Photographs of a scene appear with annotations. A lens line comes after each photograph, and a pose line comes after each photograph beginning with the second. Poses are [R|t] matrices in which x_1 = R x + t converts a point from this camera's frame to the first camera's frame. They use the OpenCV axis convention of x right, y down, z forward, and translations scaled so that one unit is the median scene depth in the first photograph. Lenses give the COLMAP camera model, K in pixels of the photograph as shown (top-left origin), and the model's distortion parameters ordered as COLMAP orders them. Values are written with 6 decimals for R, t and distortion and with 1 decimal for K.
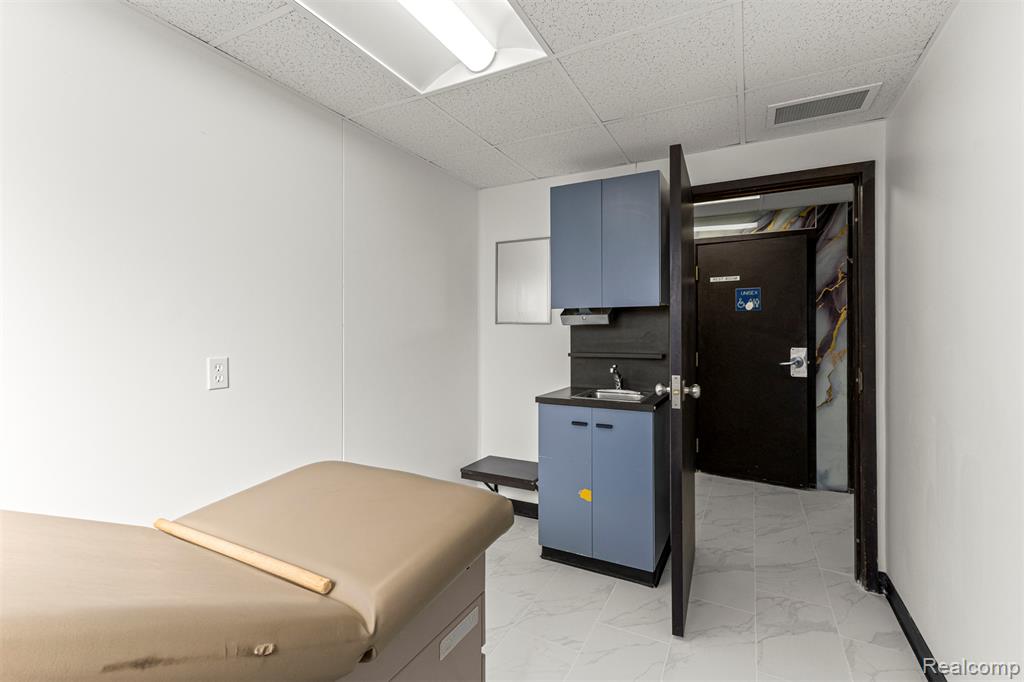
lens RADIAL K [[452.4, 0, 496.3], [0, 452.4, 332.6], [0, 0, 1]] dist [0.000316, 0.000441]
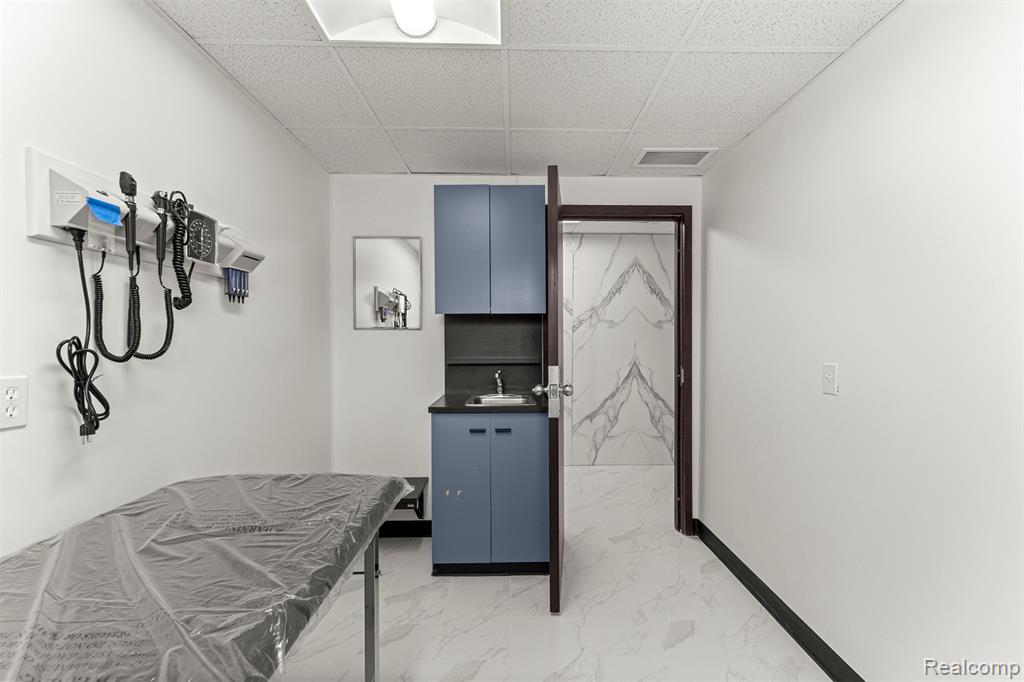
lens RADIAL K [[452.4, 0, 507.3], [0, 452.4, 350.8], [0, 0, 1]] dist [0.000316, 0.000441]
pose [[0.869219, -0.012256, 0.494276, -0.229848], [0.001812, 0.999765, 0.021603, 0.005257], [-0.494424, -0.017882, 0.869037, 0.107358]]
